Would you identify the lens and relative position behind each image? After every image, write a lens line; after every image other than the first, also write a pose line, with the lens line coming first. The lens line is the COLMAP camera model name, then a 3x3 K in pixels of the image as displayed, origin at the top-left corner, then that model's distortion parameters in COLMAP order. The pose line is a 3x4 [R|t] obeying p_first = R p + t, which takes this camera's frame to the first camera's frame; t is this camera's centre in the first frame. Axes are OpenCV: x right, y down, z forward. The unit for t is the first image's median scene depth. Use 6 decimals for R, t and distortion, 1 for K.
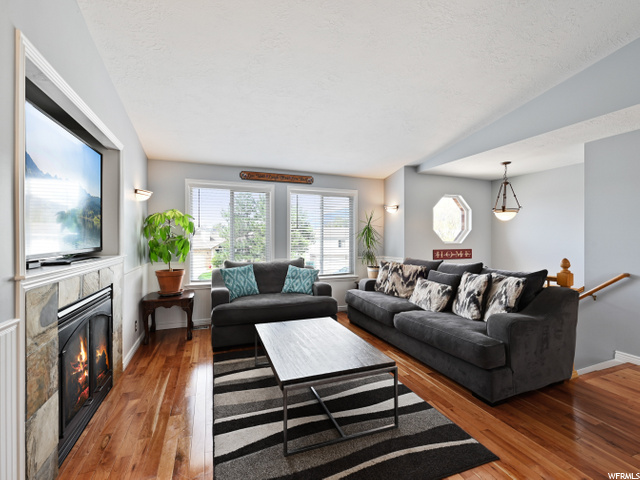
lens RADIAL K [[288.2, 0, 320.8], [0, 288.2, 237.8], [0, 0, 1]] dist [-0.015308, -0.001935]
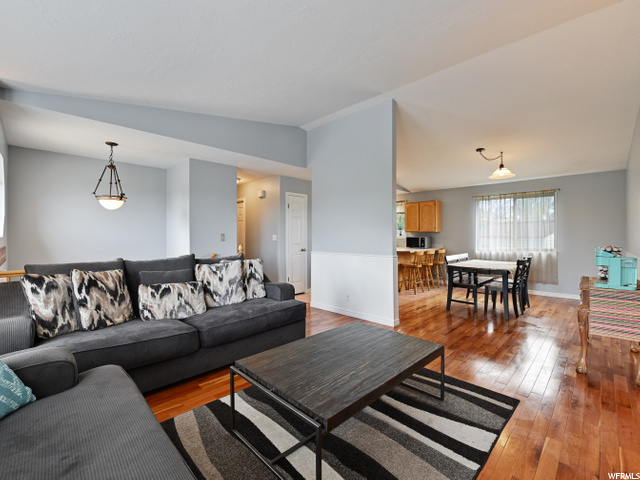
lens RADIAL K [[288.2, 0, 317.5], [0, 288.2, 235.4], [0, 0, 1]] dist [-0.015308, -0.001935]
pose [[-0.405448, -0.002227, 0.914116, -0.429936], [-0.002190, 0.999997, 0.001465, 0.016475], [-0.914116, -0.001408, -0.405451, 0.826419]]
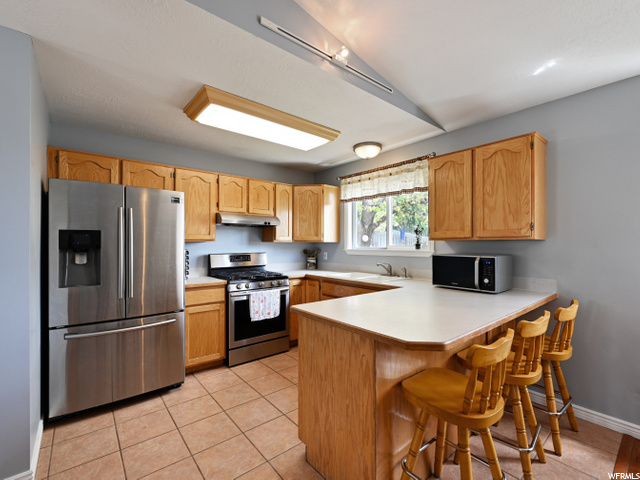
lens RADIAL K [[288.2, 0, 315.0], [0, 288.2, 247.3], [0, 0, 1]] dist [-0.015308, -0.001935]
pose [[-0.316457, -0.012072, 0.948530, 0.509987], [-0.000002, 0.999919, 0.012725, 0.004786], [-0.948607, 0.004025, -0.316431, 0.001515]]
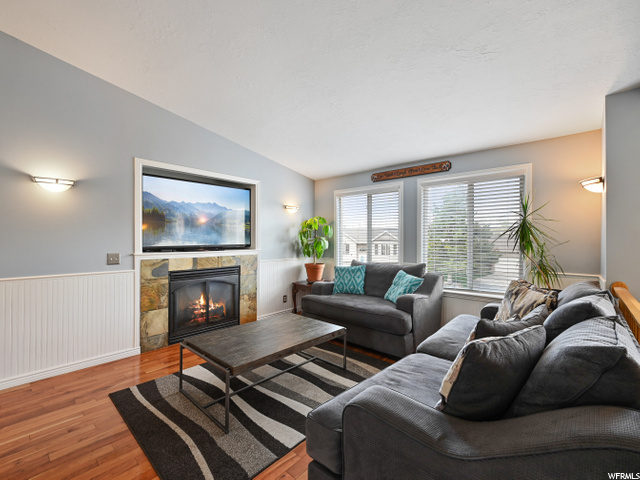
lens RADIAL K [[288.2, 0, 317.6], [0, 288.2, 238.3], [0, 0, 1]] dist [-0.015308, -0.001935]
pose [[0.448560, -0.002879, -0.893748, 0.604149], [-0.002283, 0.999988, -0.004367, 0.001357], [0.893750, 0.003999, 0.448548, 0.397719]]
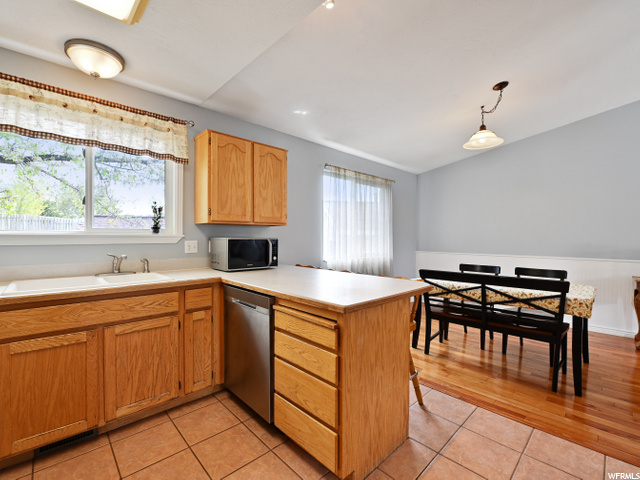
lens RADIAL K [[288.2, 0, 319.0], [0, 288.2, 238.8], [0, 0, 1]] dist [-0.015308, -0.001935]
pose [[-0.917204, -0.002441, -0.398411, 1.082516], [-0.006011, 0.999952, 0.007712, 0.024099], [0.398373, 0.009469, -0.917175, 0.171302]]
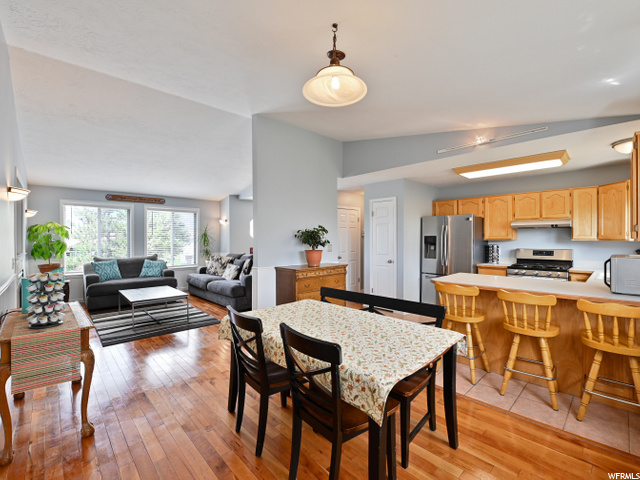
lens RADIAL K [[288.2, 0, 320.1], [0, 288.2, 238.3], [0, 0, 1]] dist [-0.015308, -0.001935]
pose [[0.925673, -0.004307, 0.378300, 0.180831], [0.004027, 0.999991, 0.001531, -0.013846], [-0.378303, 0.000107, 0.925682, -0.772931]]
